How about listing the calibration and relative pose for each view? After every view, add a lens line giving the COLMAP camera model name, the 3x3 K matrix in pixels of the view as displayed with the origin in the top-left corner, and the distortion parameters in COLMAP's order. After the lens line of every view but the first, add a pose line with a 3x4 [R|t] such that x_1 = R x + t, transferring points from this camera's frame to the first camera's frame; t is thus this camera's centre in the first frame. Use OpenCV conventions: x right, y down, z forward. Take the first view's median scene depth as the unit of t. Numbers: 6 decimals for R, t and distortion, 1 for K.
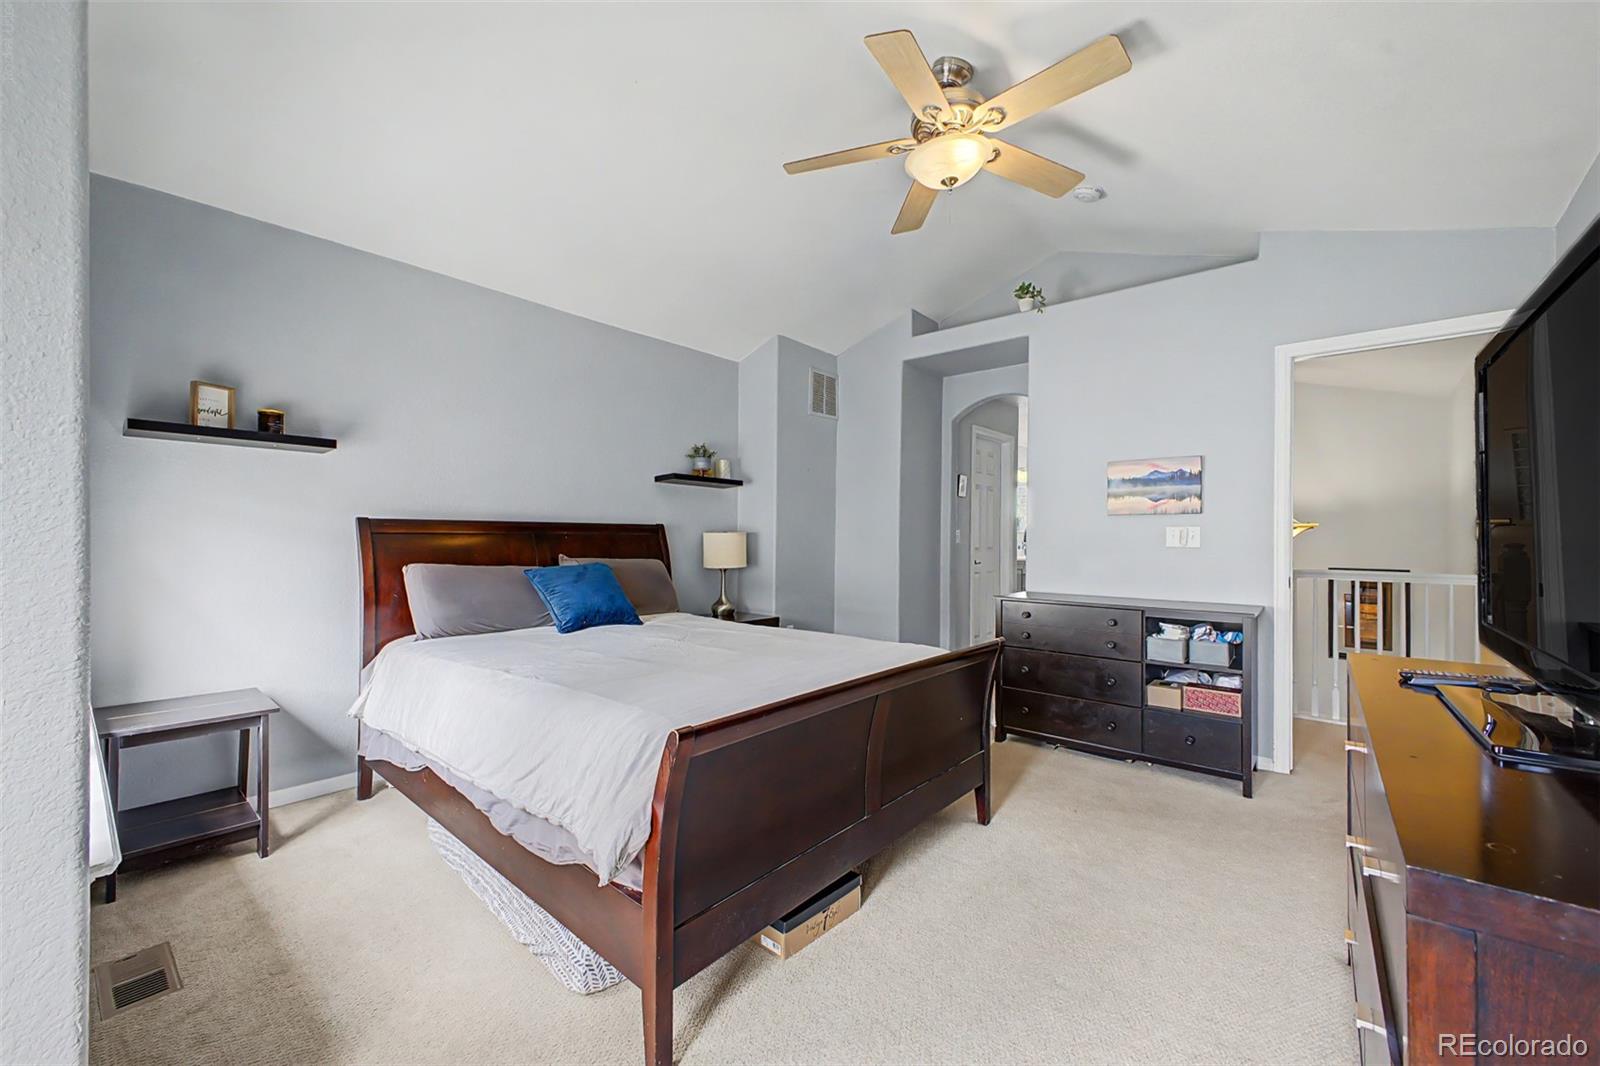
lens RADIAL K [[640.2, 0, 801.5], [0, 640.2, 524.8], [0, 0, 1]] dist [0.011303, -0.000009]
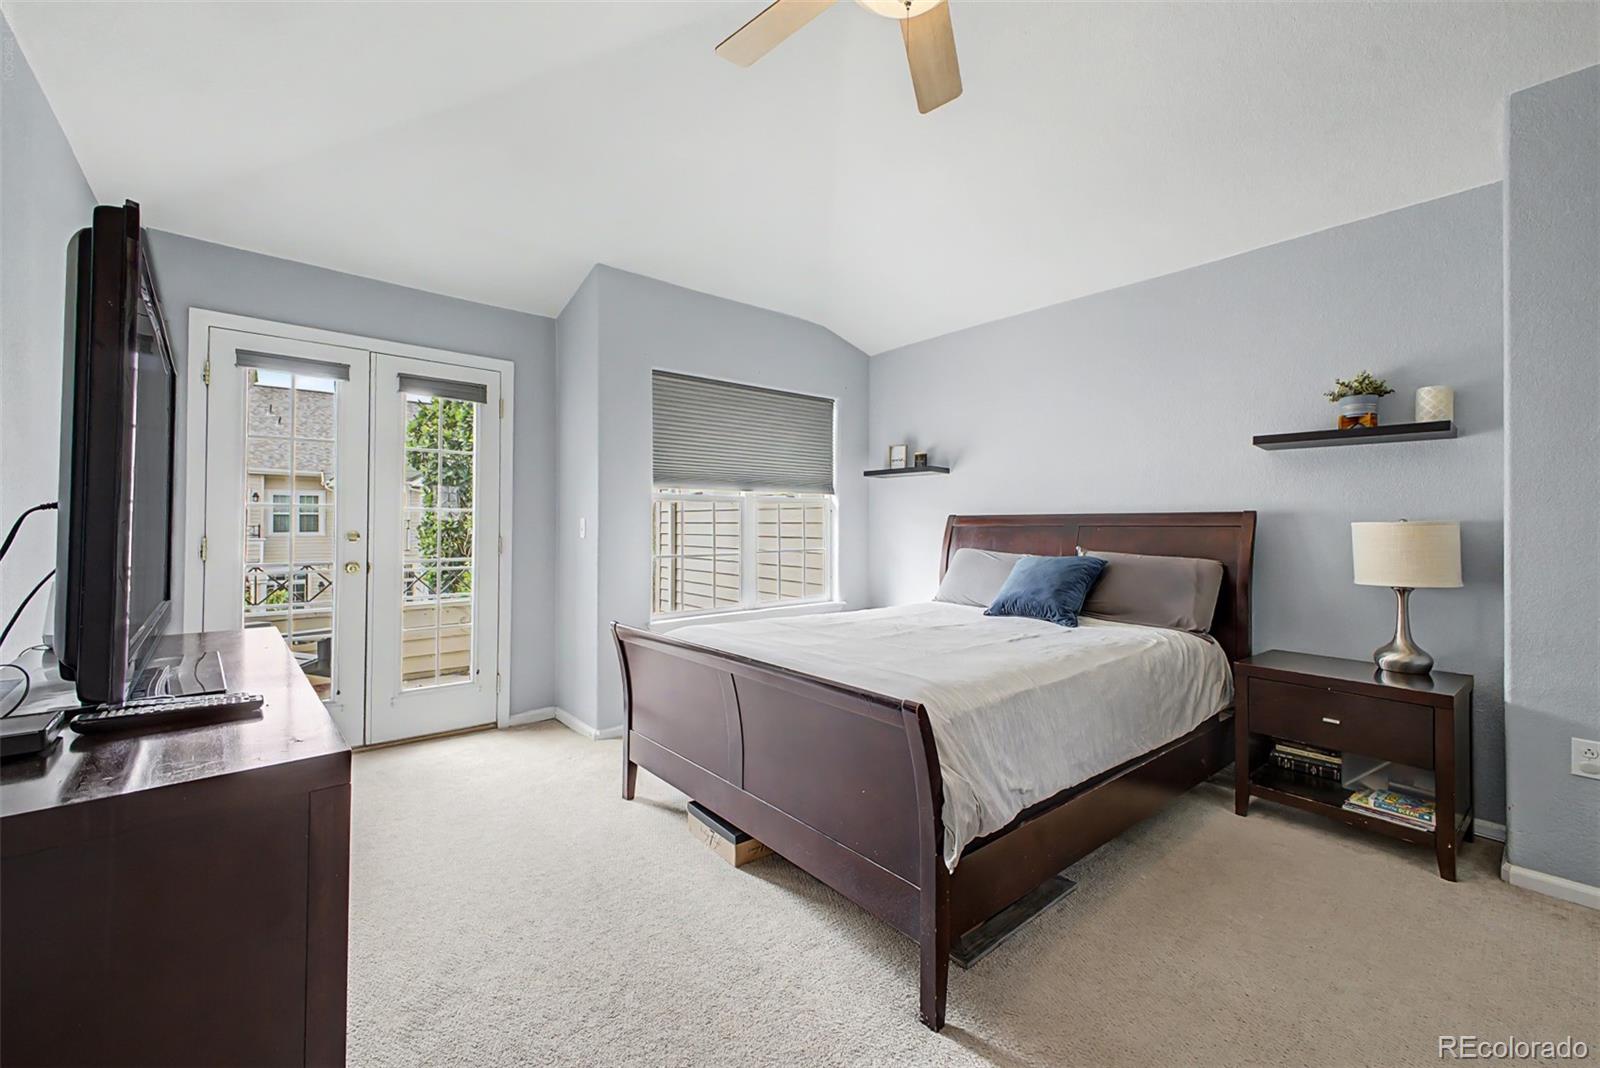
lens RADIAL K [[640.2, 0, 801.5], [0, 640.2, 525.8], [0, 0, 1]] dist [0.011303, -0.000009]
pose [[-0.174740, -0.018934, -0.984433, 0.824891], [0.002420, 0.999804, -0.019659, 0.041150], [0.984612, -0.005818, -0.174659, 0.954033]]
